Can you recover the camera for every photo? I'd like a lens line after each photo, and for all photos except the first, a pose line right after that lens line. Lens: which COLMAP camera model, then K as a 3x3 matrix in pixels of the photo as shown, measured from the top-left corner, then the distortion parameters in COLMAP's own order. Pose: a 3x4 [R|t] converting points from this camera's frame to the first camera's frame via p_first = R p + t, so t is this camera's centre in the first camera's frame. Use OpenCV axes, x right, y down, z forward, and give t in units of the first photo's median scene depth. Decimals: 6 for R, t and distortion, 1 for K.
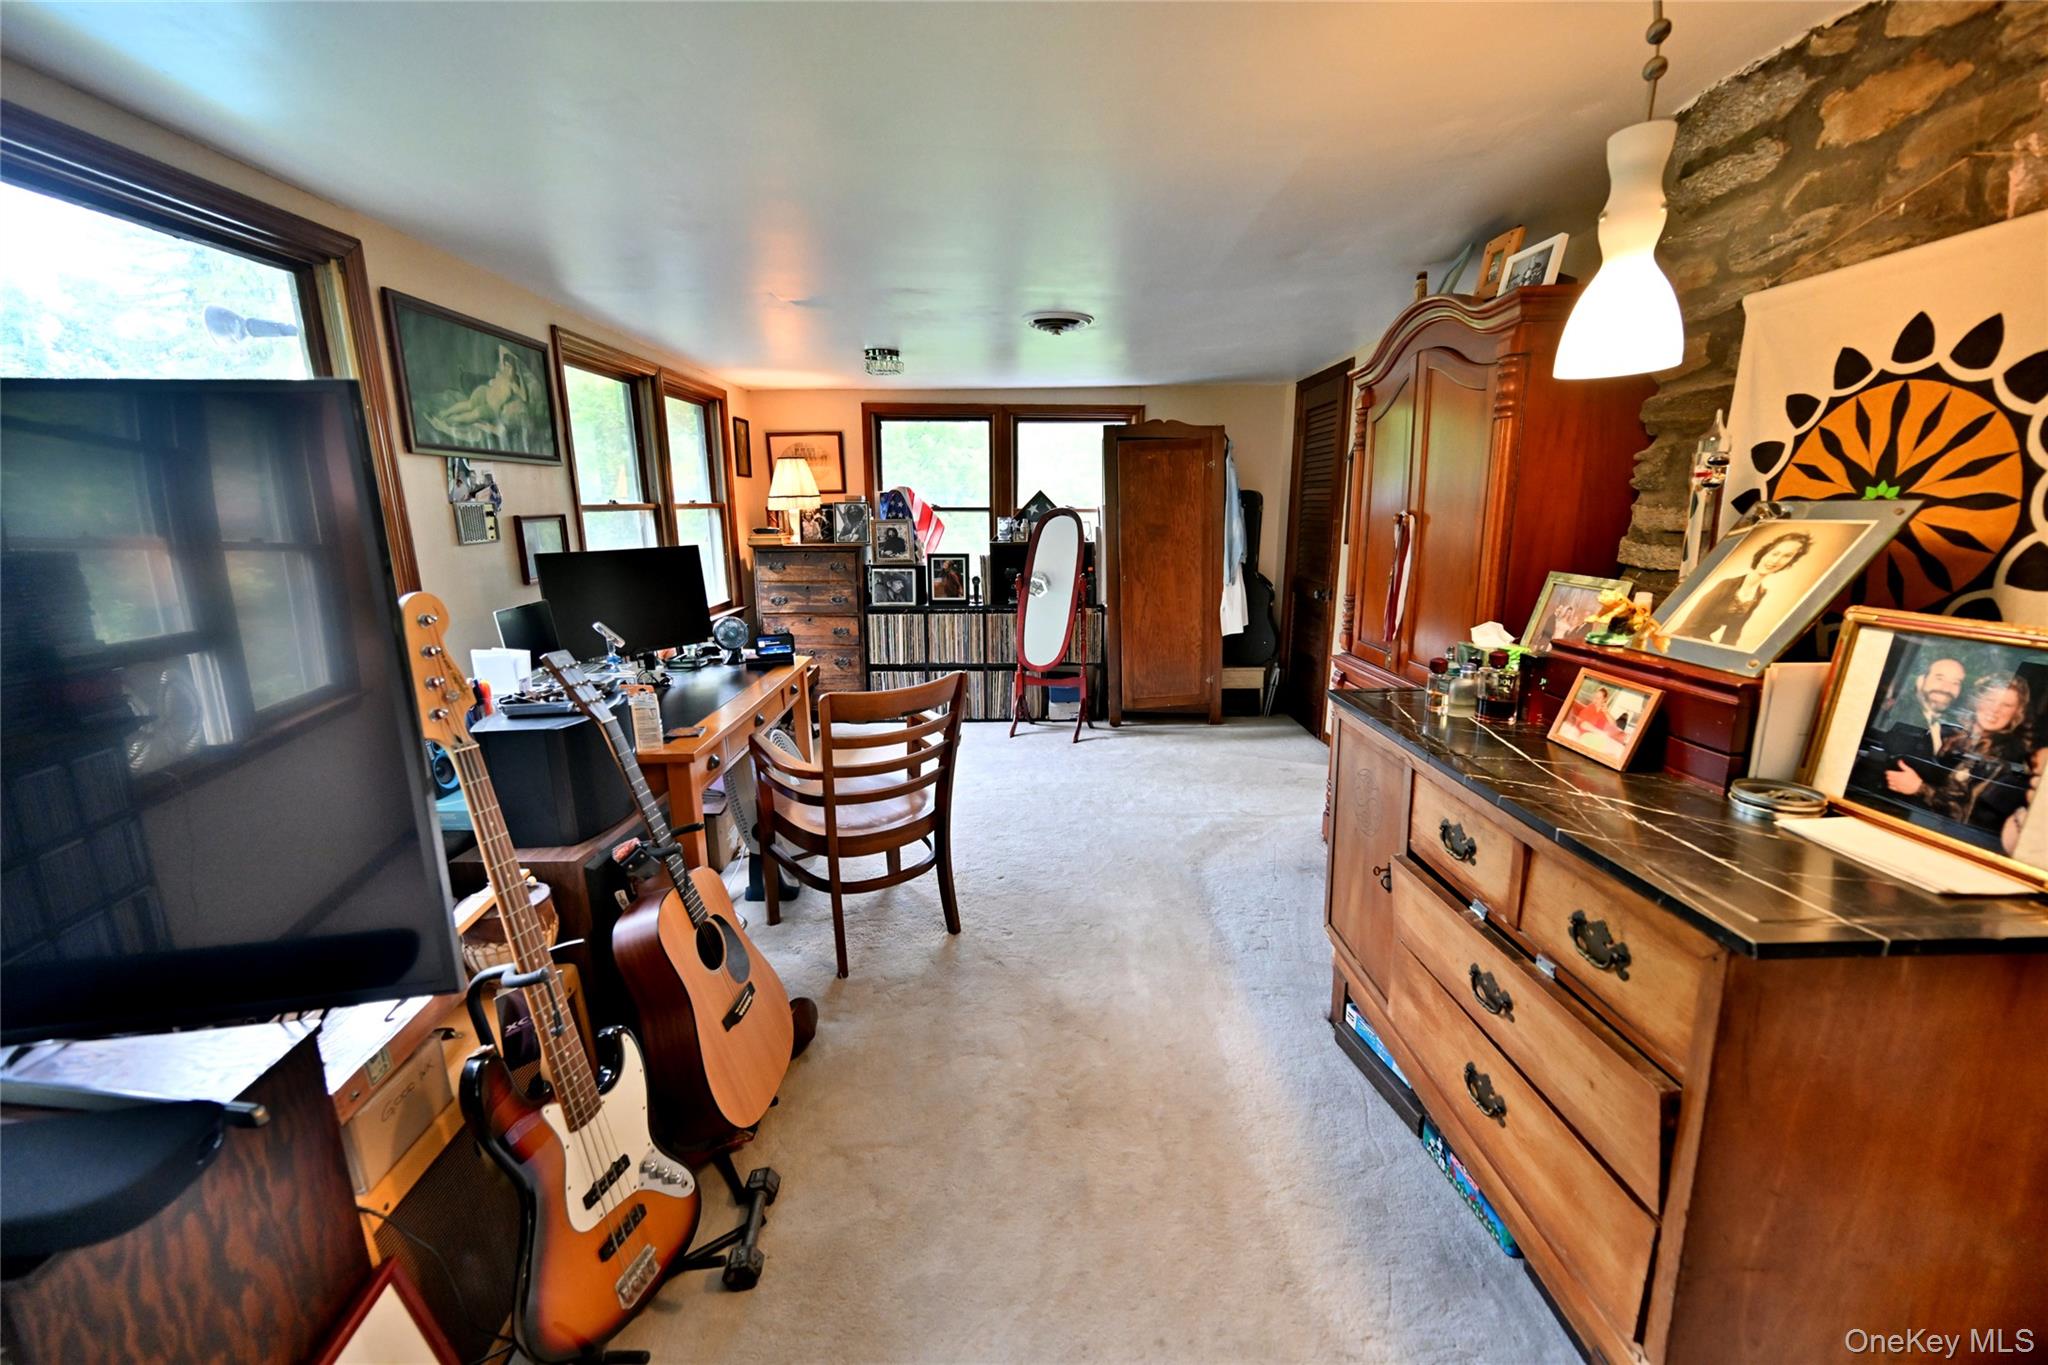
lens RADIAL K [[801.2, 0, 1020.8], [0, 801.2, 684.6], [0, 0, 1]] dist [0.002774, -0.000310]
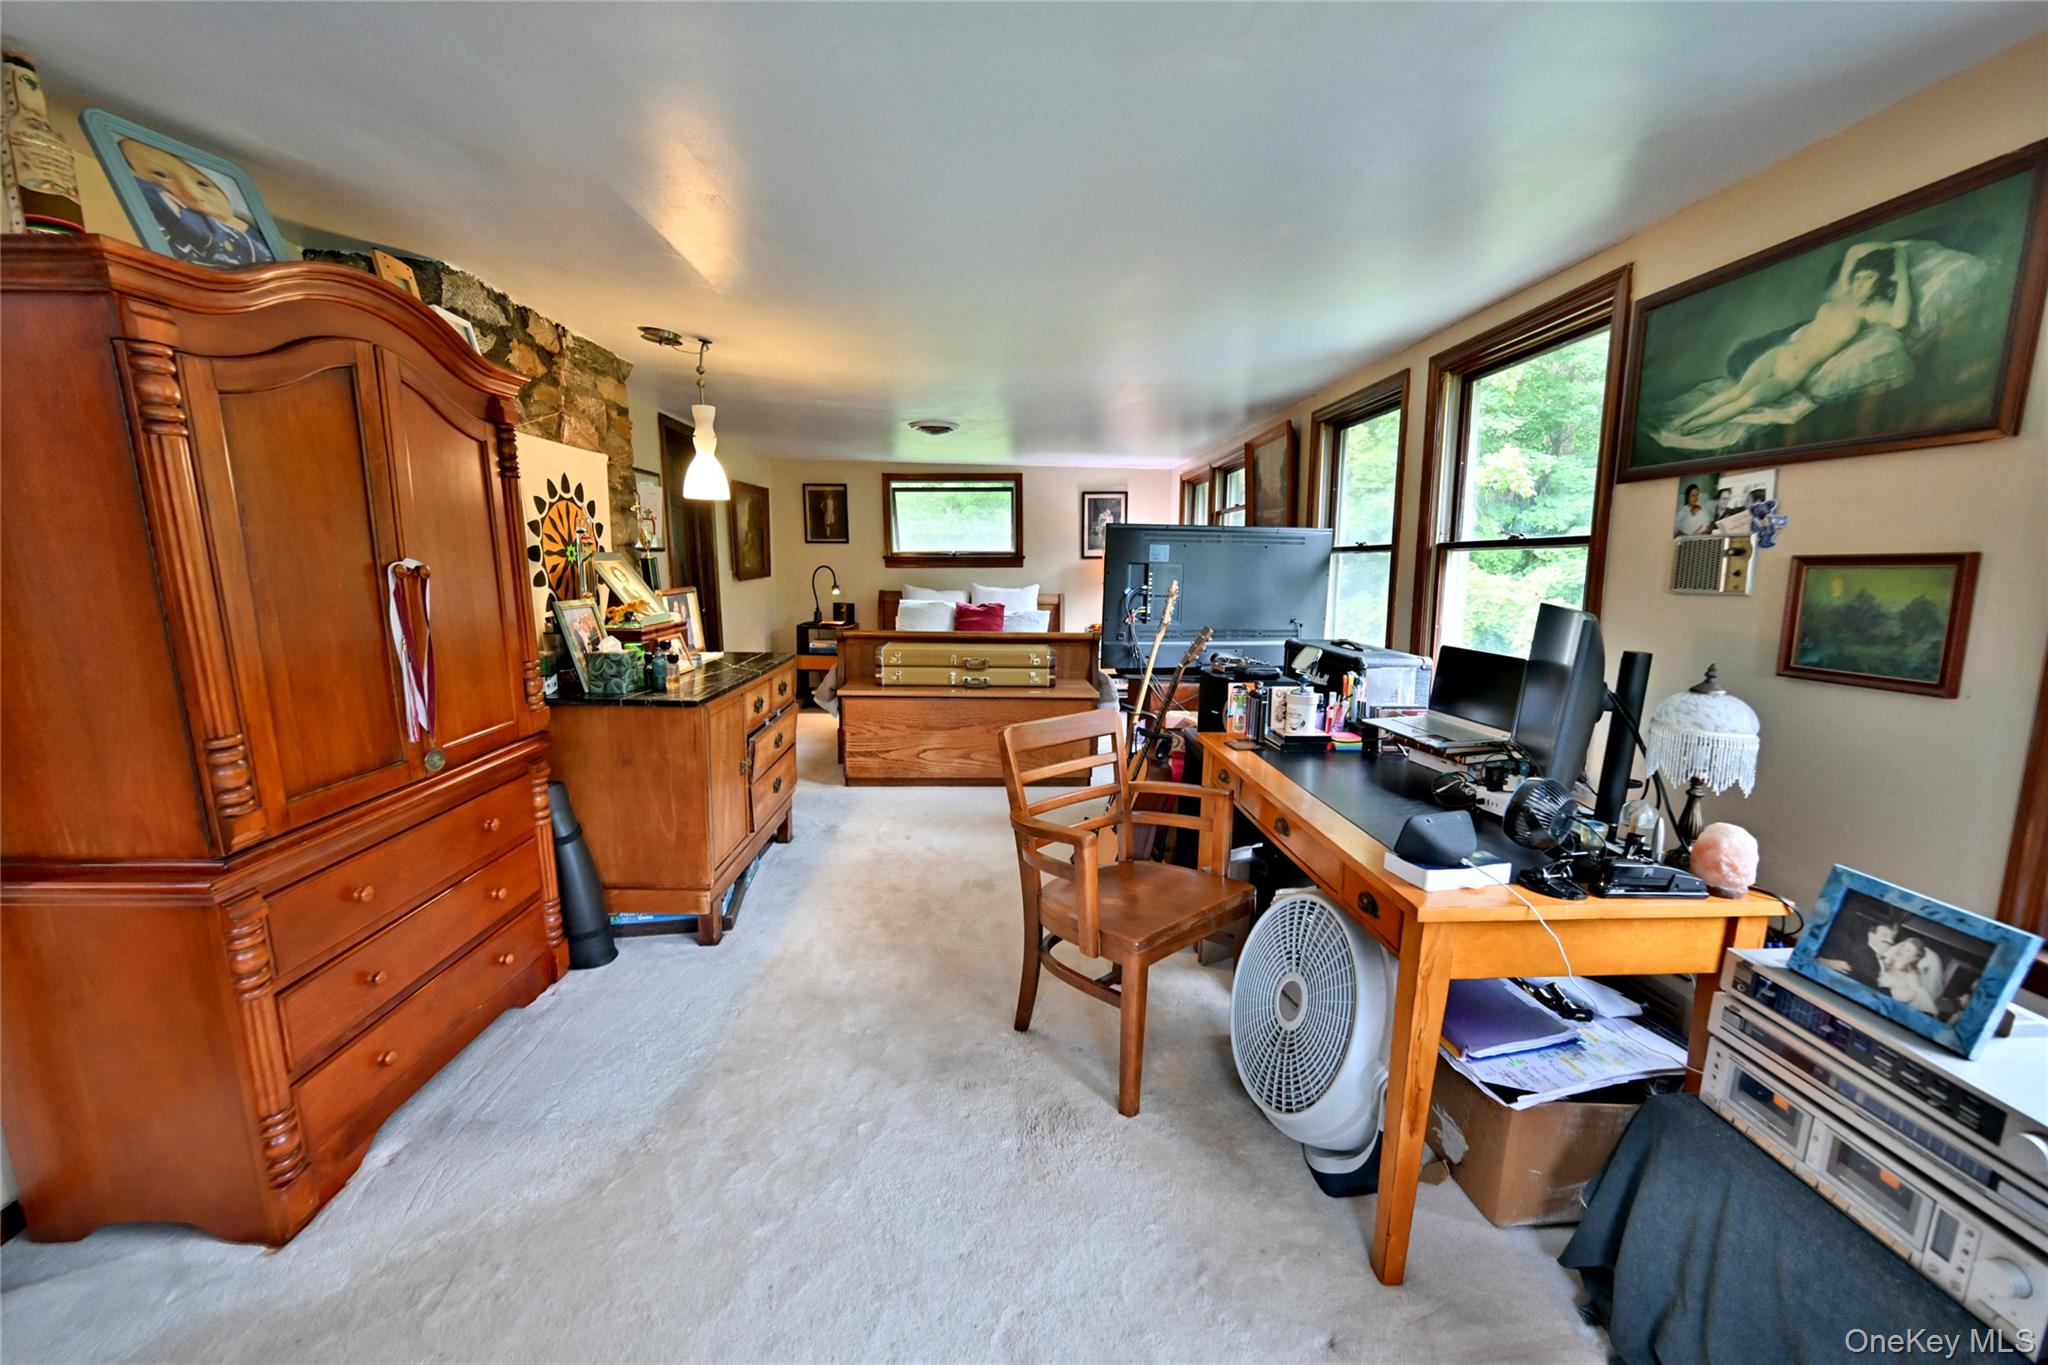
lens RADIAL K [[801.2, 0, 1022.8], [0, 801.2, 688.2], [0, 0, 1]] dist [0.002774, -0.000310]
pose [[-0.999617, 0.013422, -0.024210, -0.036687], [0.003448, 0.928145, 0.372203, -0.196893], [0.027467, 0.371977, -0.927836, 0.905405]]
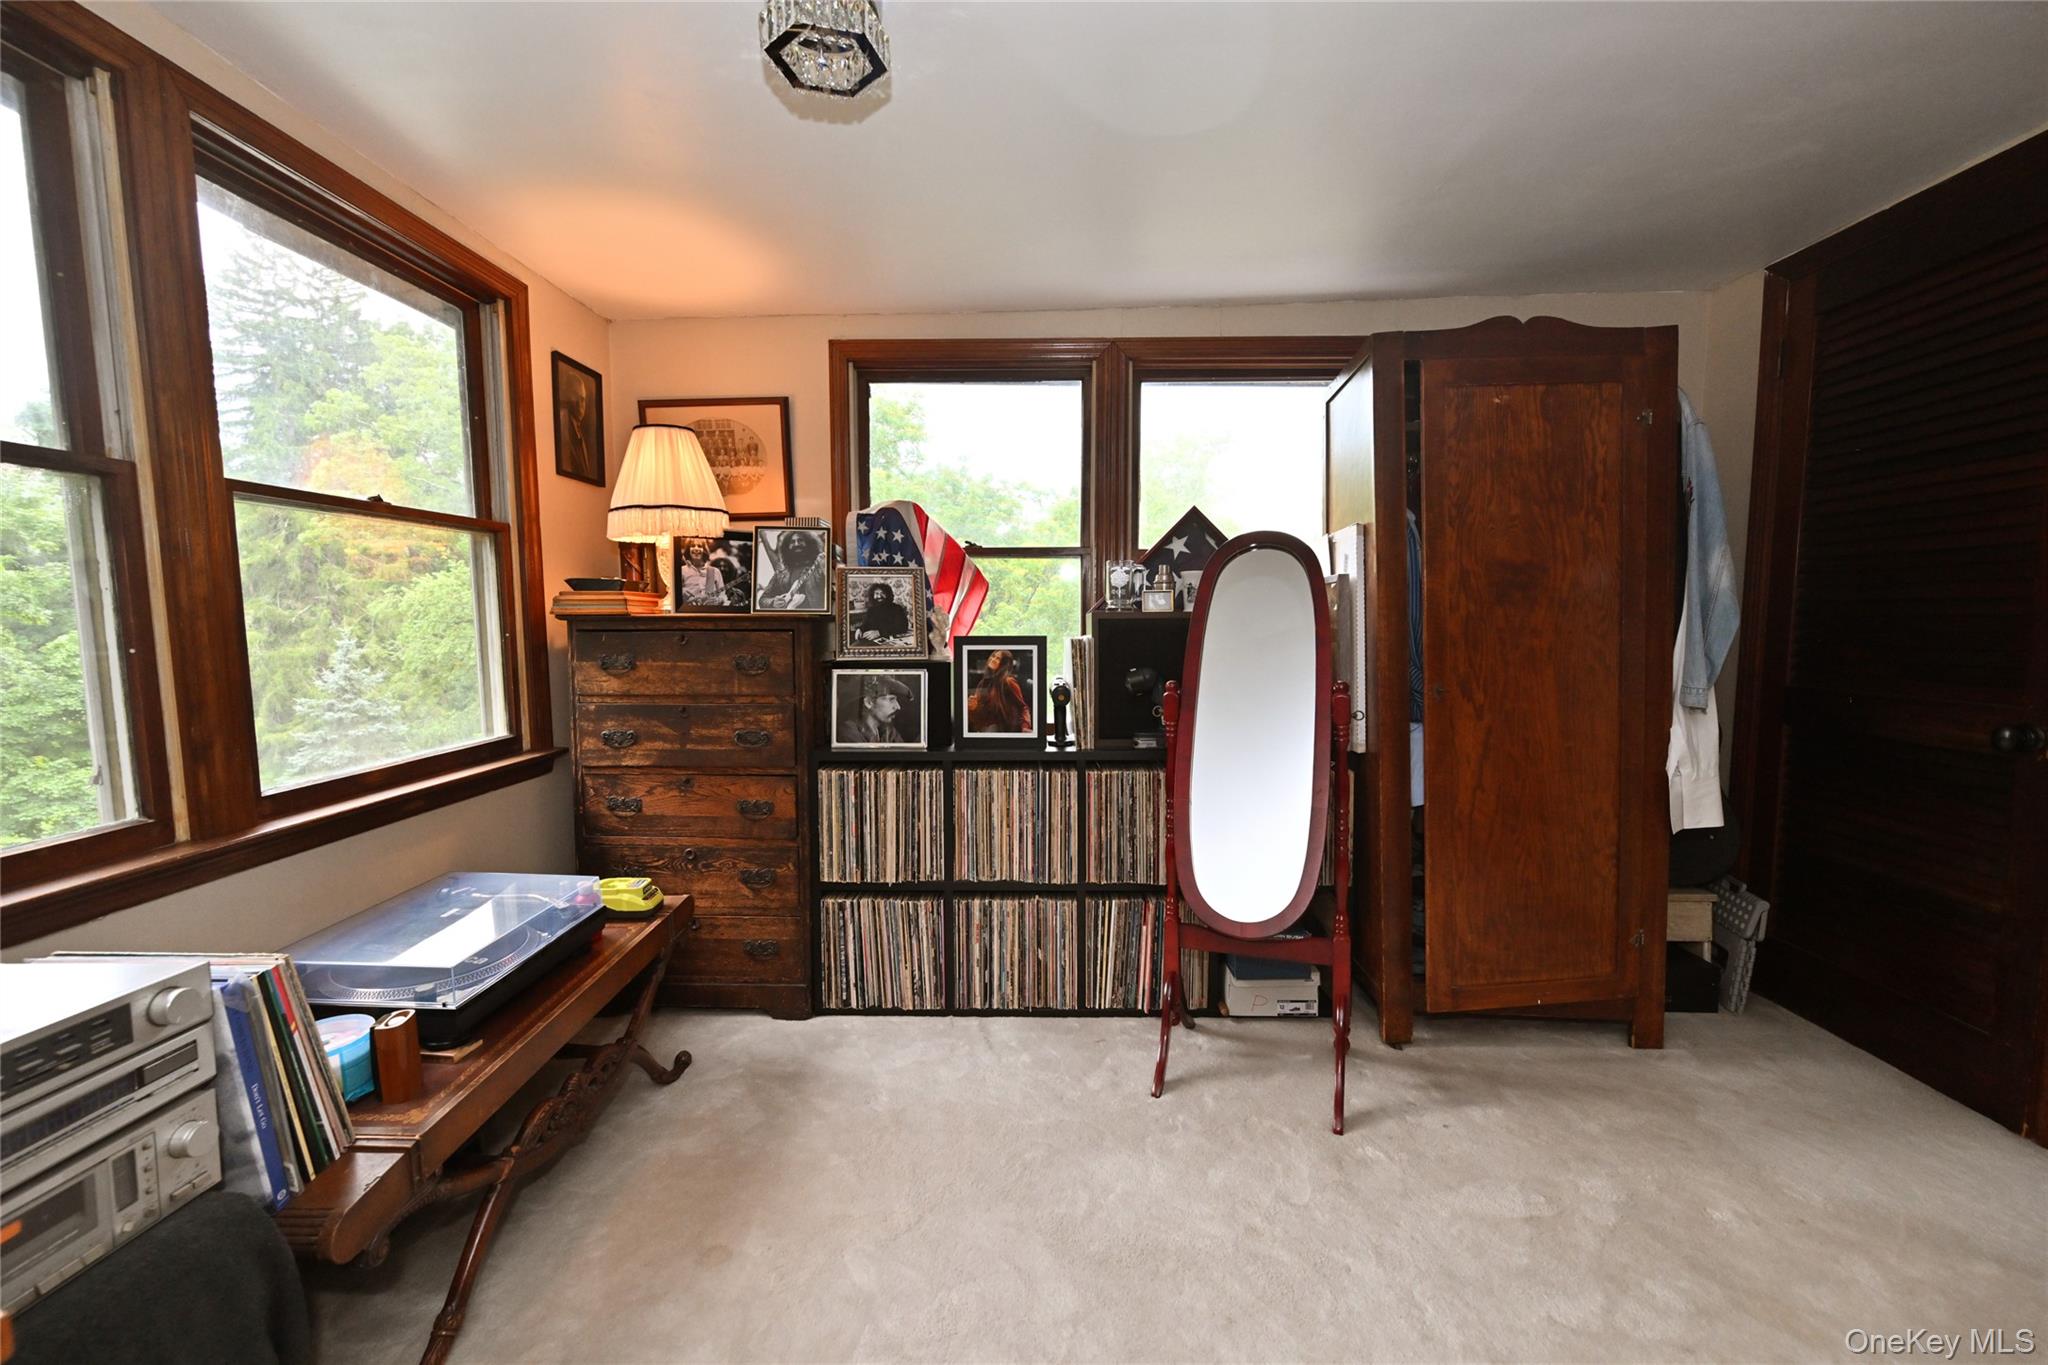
lens RADIAL K [[801.2, 0, 1019.7], [0, 801.2, 685.6], [0, 0, 1]] dist [0.002774, -0.000310]
pose [[0.999056, 0.003440, -0.043304, -0.063690], [-0.009261, 0.990808, -0.134956, -0.079495], [0.042442, 0.135229, 0.989905, 0.591421]]
